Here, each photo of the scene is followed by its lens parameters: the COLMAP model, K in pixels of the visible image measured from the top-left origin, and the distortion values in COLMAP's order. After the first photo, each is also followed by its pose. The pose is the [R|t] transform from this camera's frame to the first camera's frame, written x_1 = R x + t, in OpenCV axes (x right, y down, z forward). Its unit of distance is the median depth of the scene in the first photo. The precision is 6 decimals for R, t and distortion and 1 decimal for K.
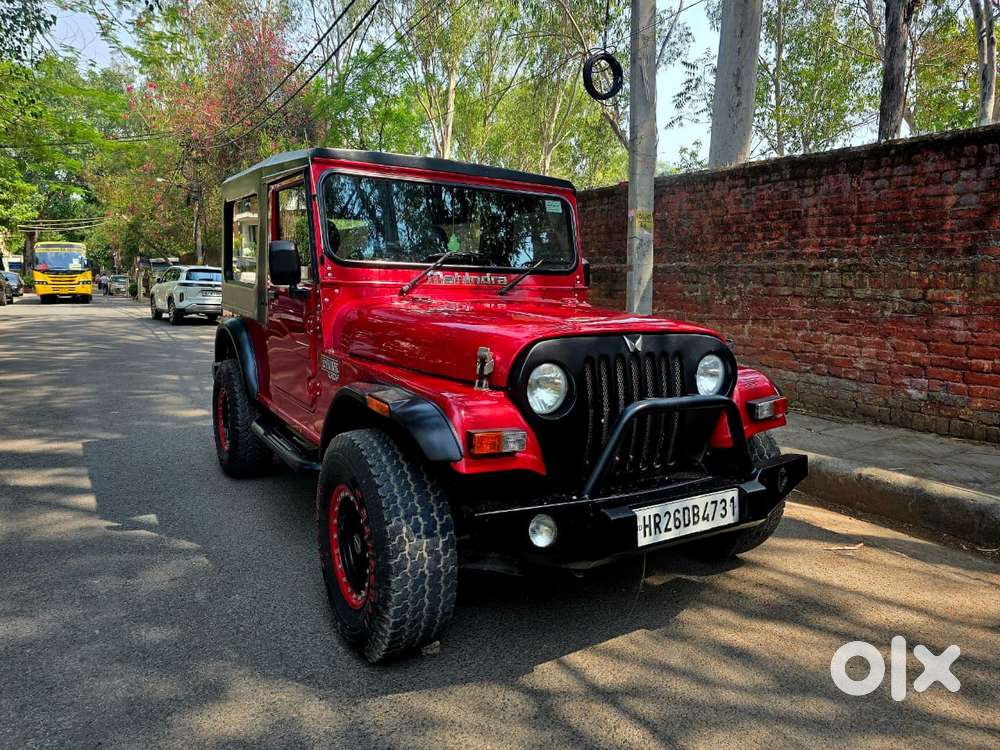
lens RADIAL K [[673.5, 0, 496.8], [0, 673.5, 364.9], [0, 0, 1]] dist [0.056397, -0.050399]
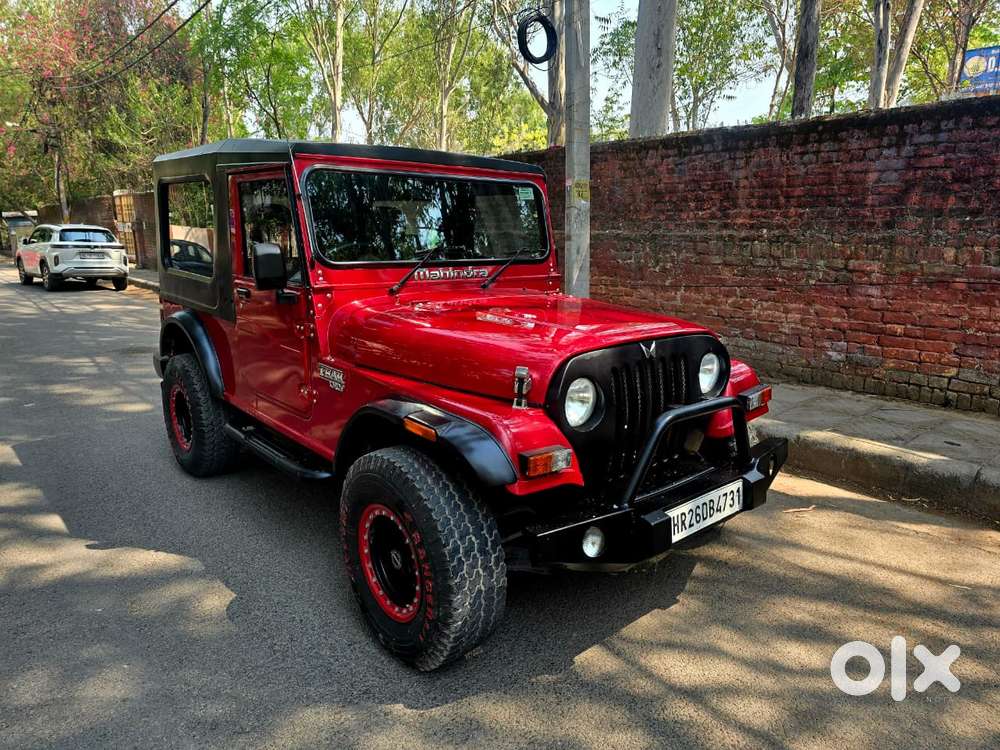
lens RADIAL K [[673.5, 0, 491.6], [0, 673.5, 378.2], [0, 0, 1]] dist [0.056397, -0.050399]
pose [[0.988551, -0.048092, 0.143021, -0.096972], [0.034103, 0.994532, 0.098703, -0.051083], [-0.146985, -0.092695, 0.984786, -0.000368]]
